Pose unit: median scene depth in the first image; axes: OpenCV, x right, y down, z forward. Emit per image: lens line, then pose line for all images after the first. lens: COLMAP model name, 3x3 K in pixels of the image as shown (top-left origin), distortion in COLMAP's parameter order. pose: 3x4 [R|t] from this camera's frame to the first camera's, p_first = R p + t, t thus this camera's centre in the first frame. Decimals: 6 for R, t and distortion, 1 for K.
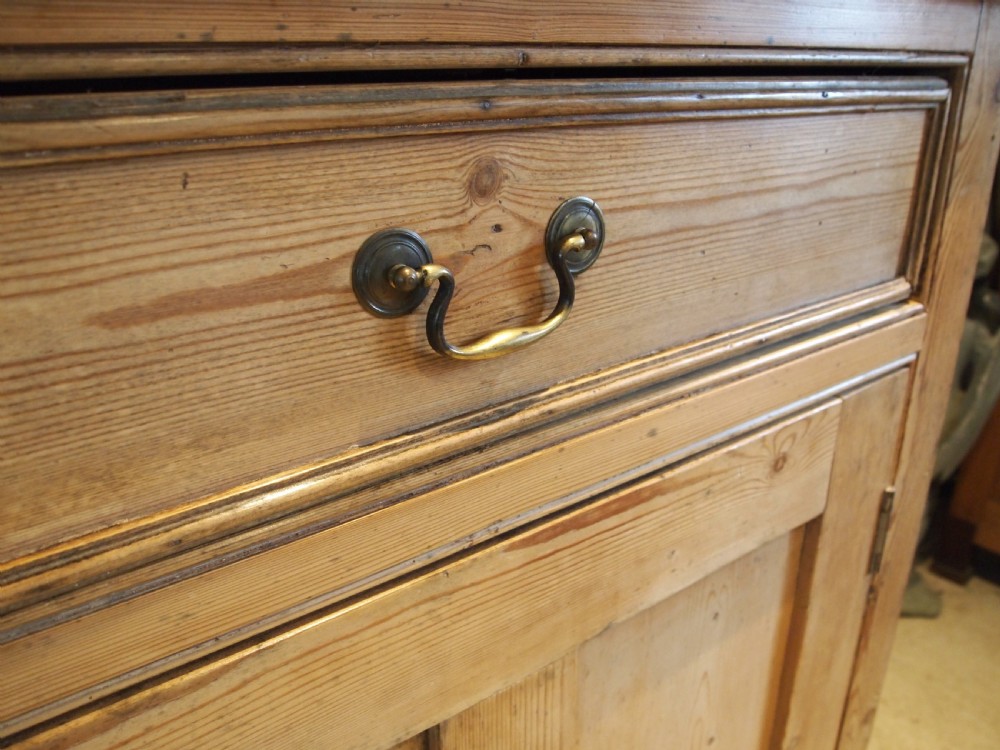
lens RADIAL K [[797.4, 0, 506.0], [0, 797.4, 377.2], [0, 0, 1]] dist [-0.045008, -0.003880]
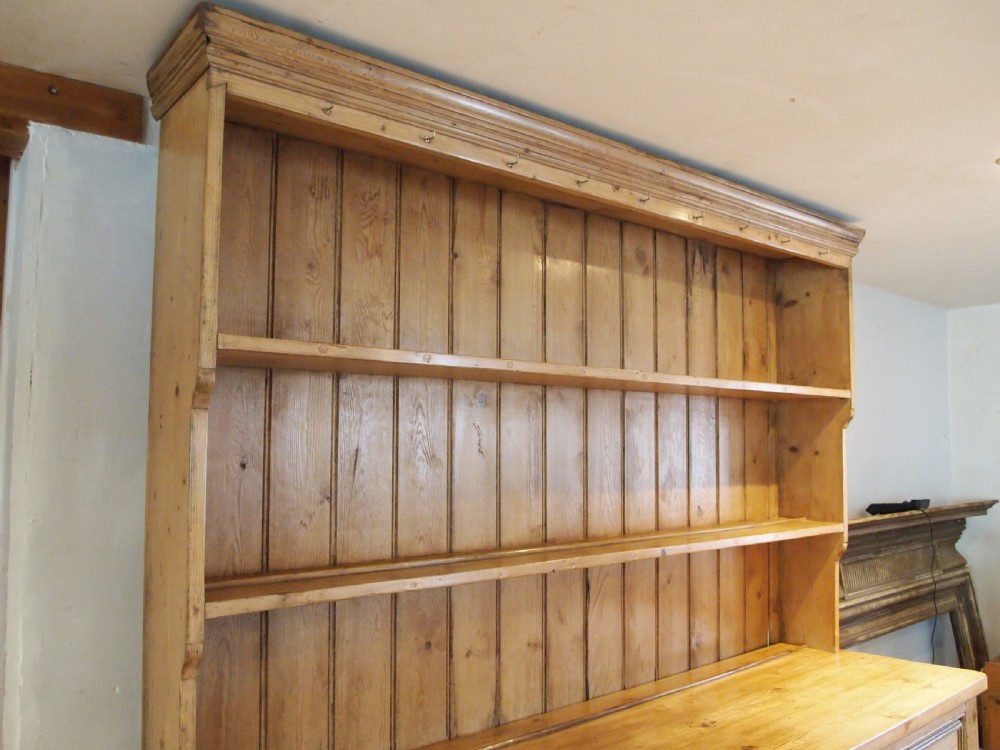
lens RADIAL K [[797.4, 0, 506.0], [0, 797.4, 377.2], [0, 0, 1]] dist [-0.045008, -0.003880]
pose [[0.998317, 0.004530, 0.057819, -2.466199], [0.022340, 0.889974, -0.455463, -0.300652], [-0.053521, 0.455988, 0.888375, -3.946053]]
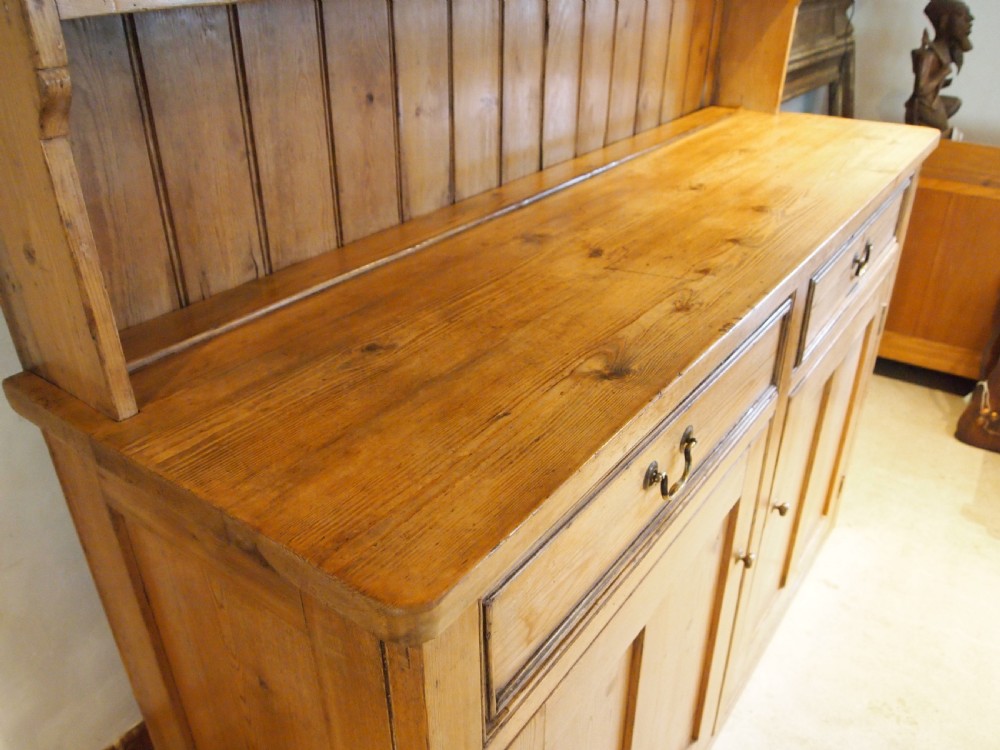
lens RADIAL K [[797.4, 0, 506.0], [0, 797.4, 377.2], [0, 0, 1]] dist [-0.045008, -0.003880]
pose [[0.951259, -0.143865, 0.272779, -3.107822], [0.107964, 0.983902, 0.142413, -0.300284], [-0.288876, -0.106021, 0.951478, -2.614815]]
